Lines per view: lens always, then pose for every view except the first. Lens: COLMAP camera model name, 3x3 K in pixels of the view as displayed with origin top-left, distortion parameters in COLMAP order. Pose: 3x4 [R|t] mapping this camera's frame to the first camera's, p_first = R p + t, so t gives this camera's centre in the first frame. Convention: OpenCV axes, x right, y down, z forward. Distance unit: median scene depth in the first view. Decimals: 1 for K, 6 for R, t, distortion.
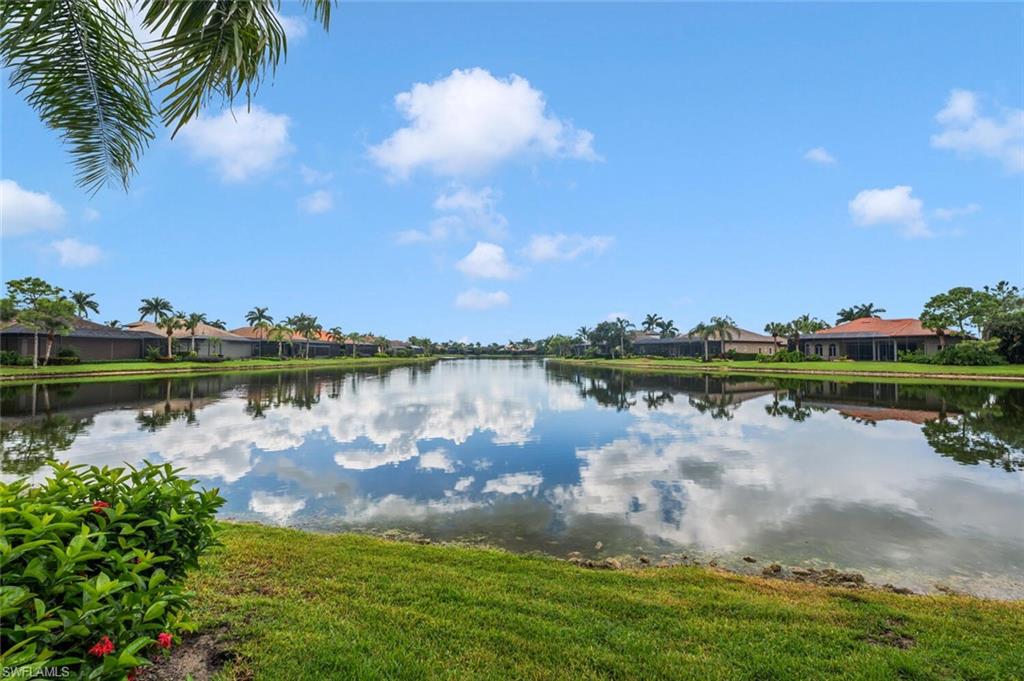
lens RADIAL K [[407.3, 0, 515.2], [0, 407.3, 342.3], [0, 0, 1]] dist [-0.004072, -0.000271]
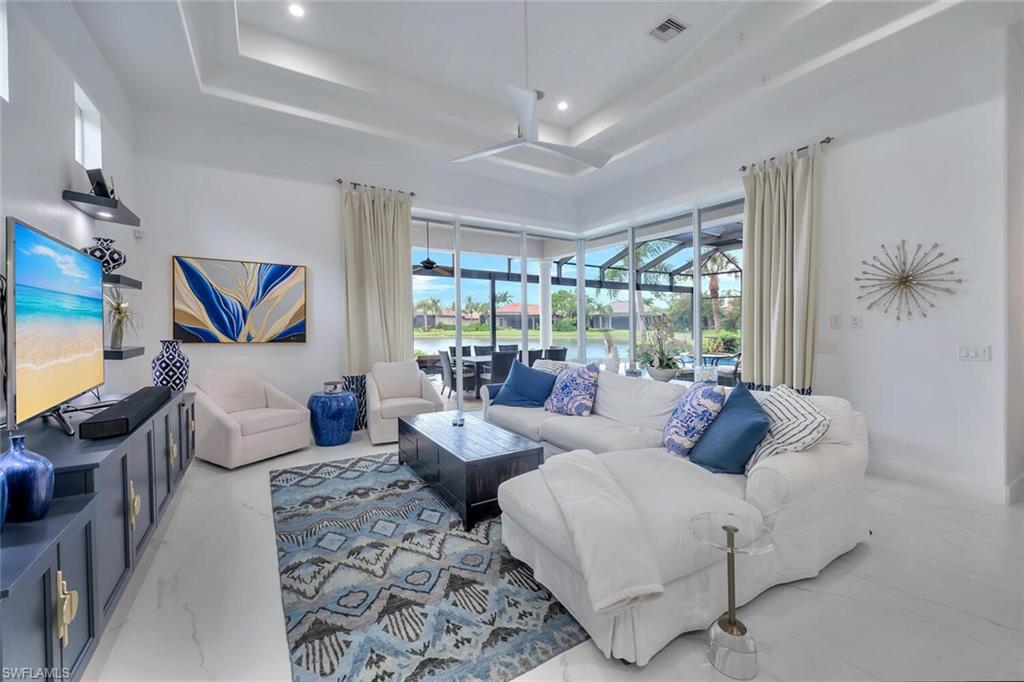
lens RADIAL K [[416.1, 0, 518.5], [0, 416.1, 337.2], [0, 0, 1]] dist [-0.005019, 0.000210]
pose [[0.677281, -0.024232, 0.735325, -0.327687], [-0.020142, 0.998472, 0.051456, -0.008311], [-0.735449, -0.049661, 0.675758, -0.115864]]
